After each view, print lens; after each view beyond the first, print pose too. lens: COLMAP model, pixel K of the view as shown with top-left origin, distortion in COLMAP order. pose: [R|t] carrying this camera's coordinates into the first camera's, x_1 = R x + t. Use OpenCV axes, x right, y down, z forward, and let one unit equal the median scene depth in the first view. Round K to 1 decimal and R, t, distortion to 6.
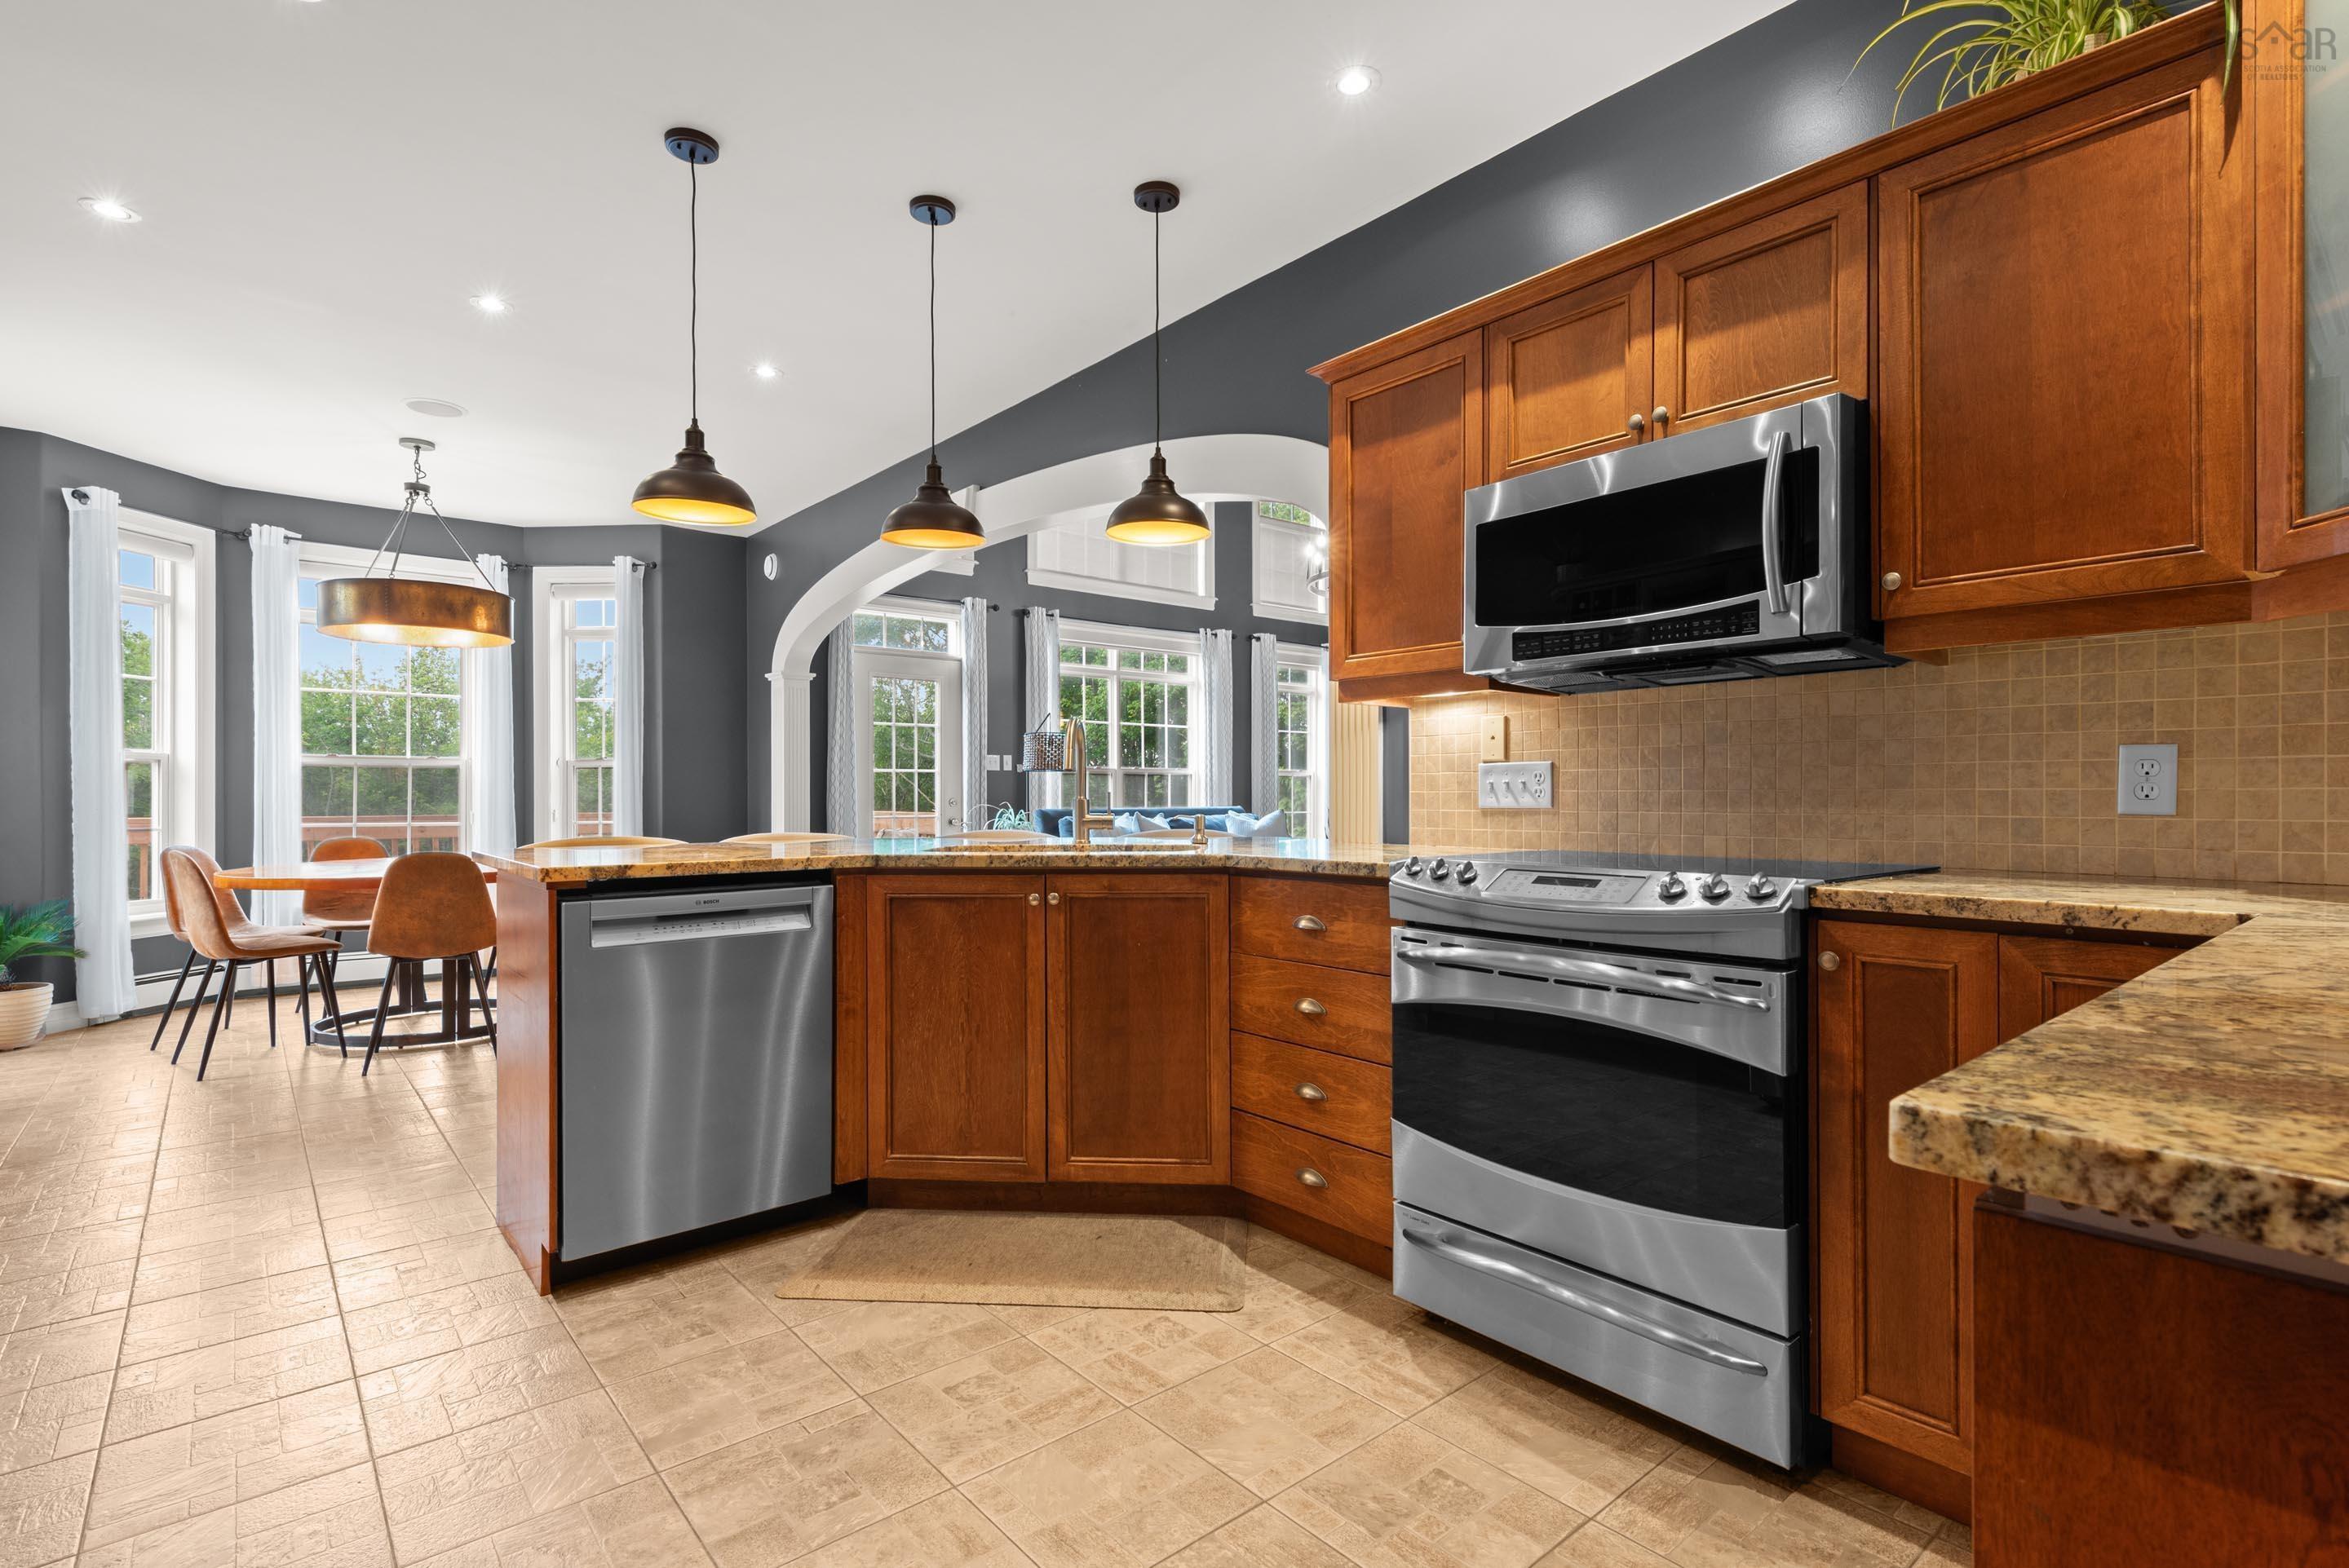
lens RADIAL K [[1114.3, 0, 1167.4], [0, 1114.3, 795.5], [0, 0, 1]] dist [0.000143, -0.000473]
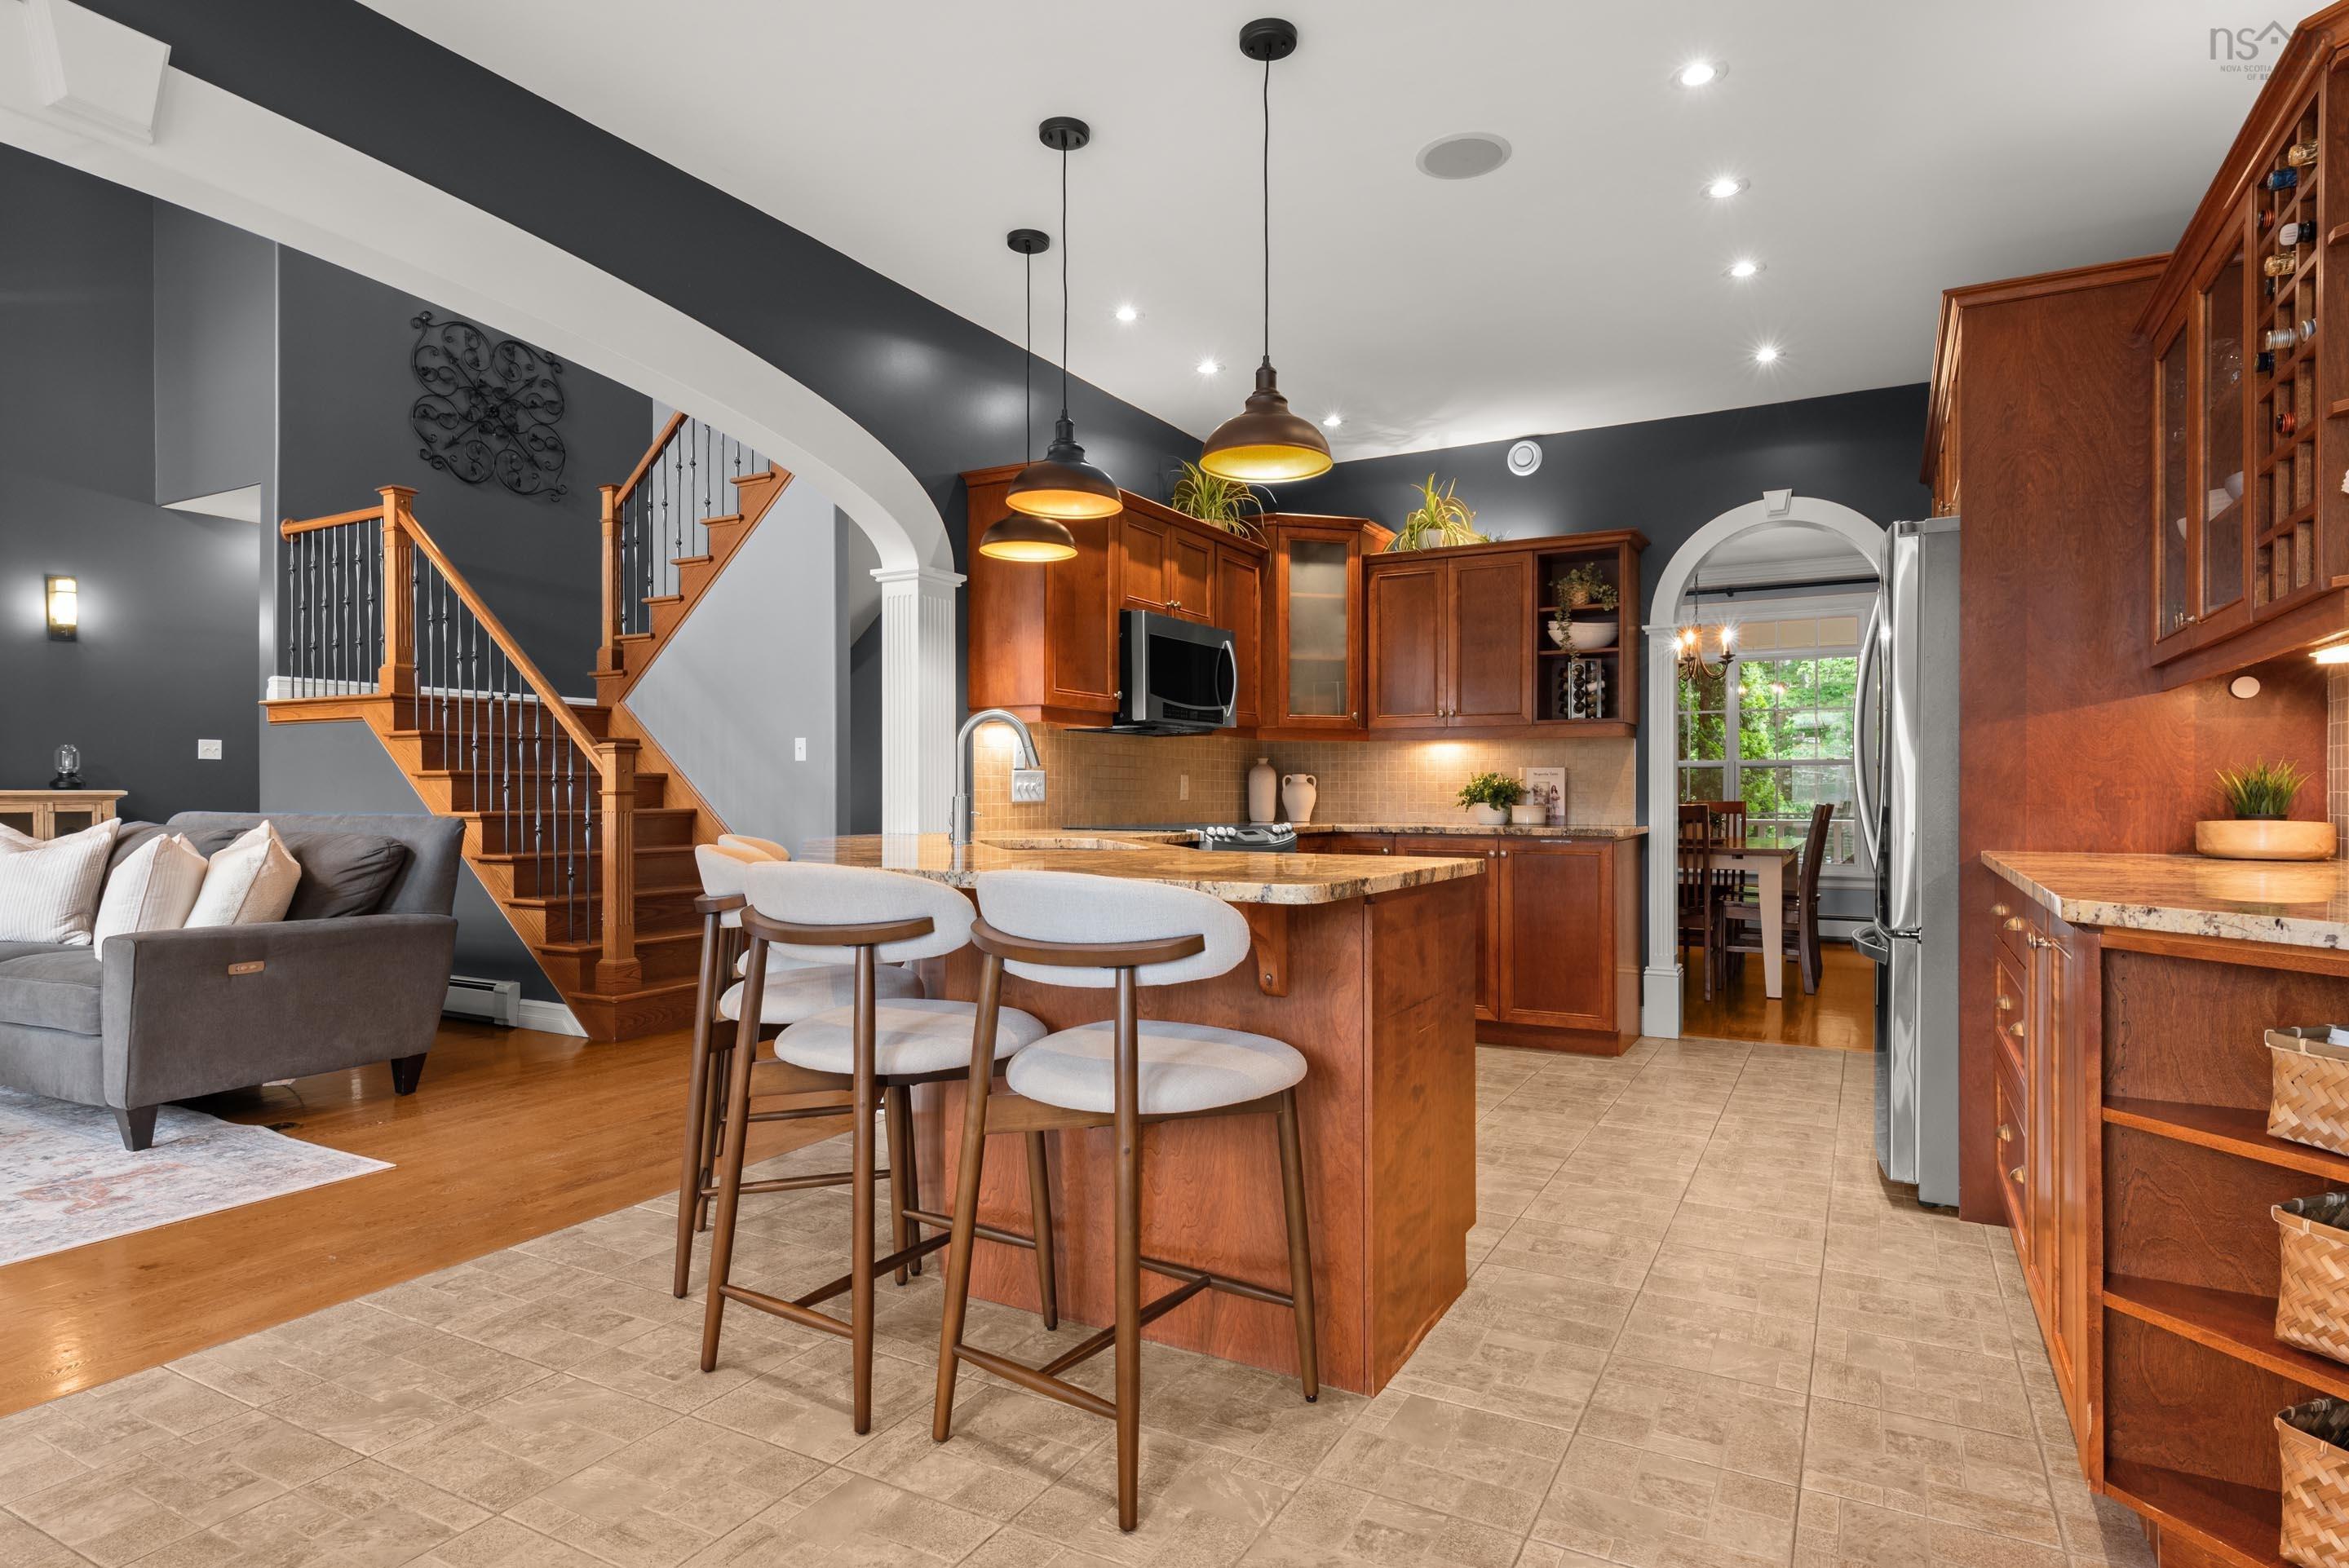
lens RADIAL K [[1258.4, 0, 1176.1], [0, 1258.4, 794.6], [0, 0, 1]] dist [0.004173, 0.000207]
pose [[-0.362313, -0.001886, 0.932055, -1.319489], [0.001080, 0.999996, 0.002444, -0.002011], [-0.932056, 0.001892, -0.362310, 1.429705]]
